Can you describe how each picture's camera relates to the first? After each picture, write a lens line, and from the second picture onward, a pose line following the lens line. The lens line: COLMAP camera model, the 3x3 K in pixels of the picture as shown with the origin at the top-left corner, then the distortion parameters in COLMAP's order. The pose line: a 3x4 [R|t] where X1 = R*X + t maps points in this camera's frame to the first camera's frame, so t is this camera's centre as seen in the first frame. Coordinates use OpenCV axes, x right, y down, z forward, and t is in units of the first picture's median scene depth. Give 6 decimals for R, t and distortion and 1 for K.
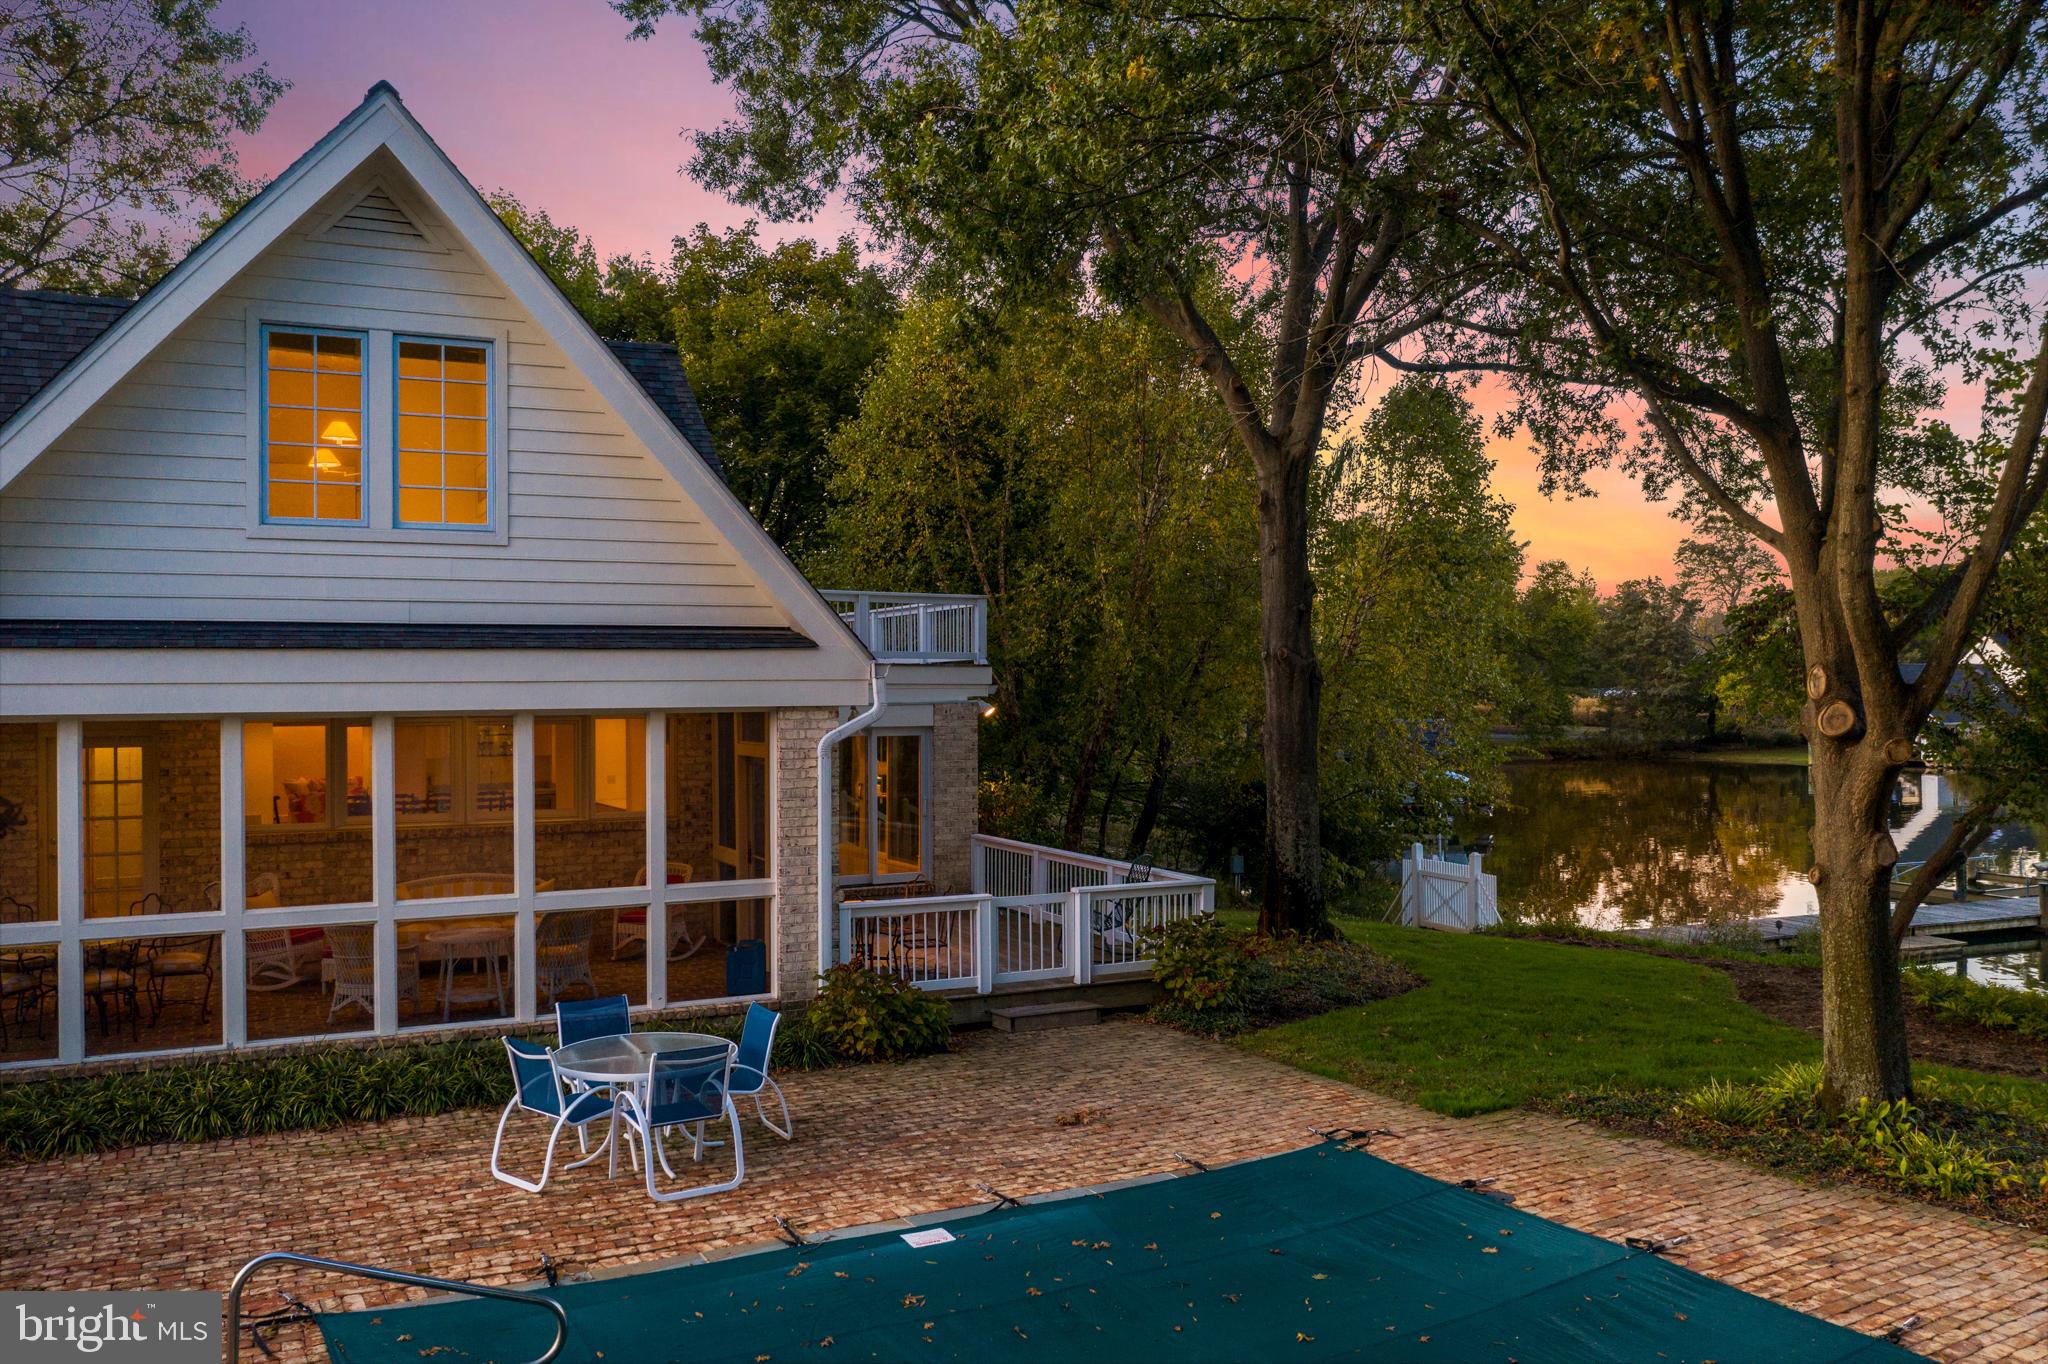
lens RADIAL K [[1620.3, 0, 1023.0], [0, 1620.3, 672.3], [0, 0, 1]] dist [-0.011354, -0.008664]
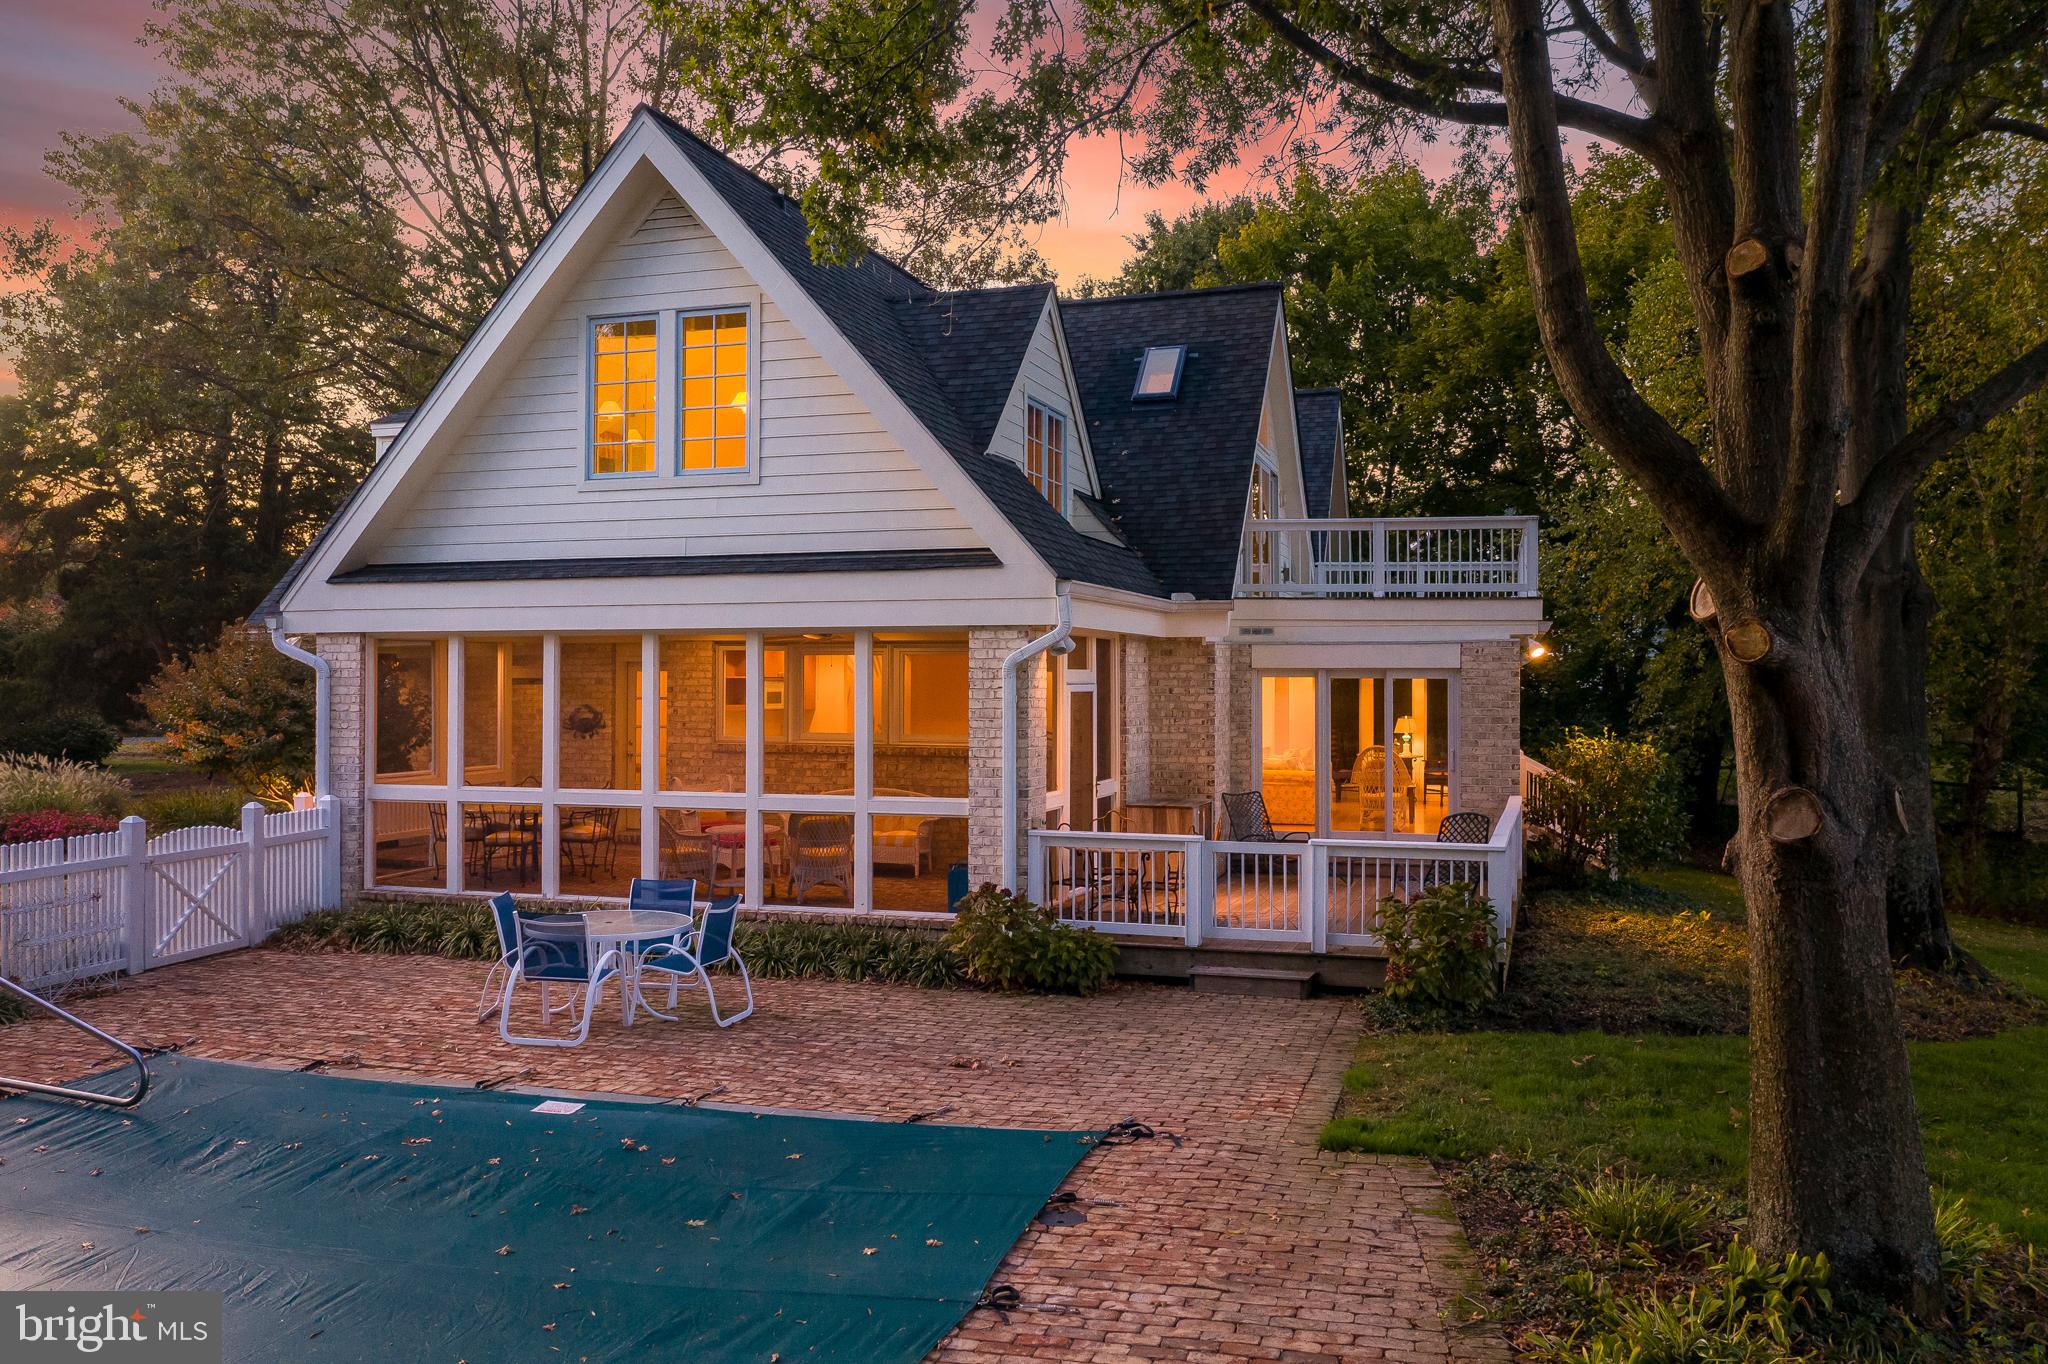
lens RADIAL K [[1644.1, 0, 1023.8], [0, 1644.1, 634.6], [0, 0, 1]] dist [-0.010020, -0.004042]
pose [[0.710475, -0.012190, -0.703617, 0.675234], [0.000911, 0.999865, -0.016403, 0.049663], [0.703722, 0.011013, 0.710390, 0.351085]]
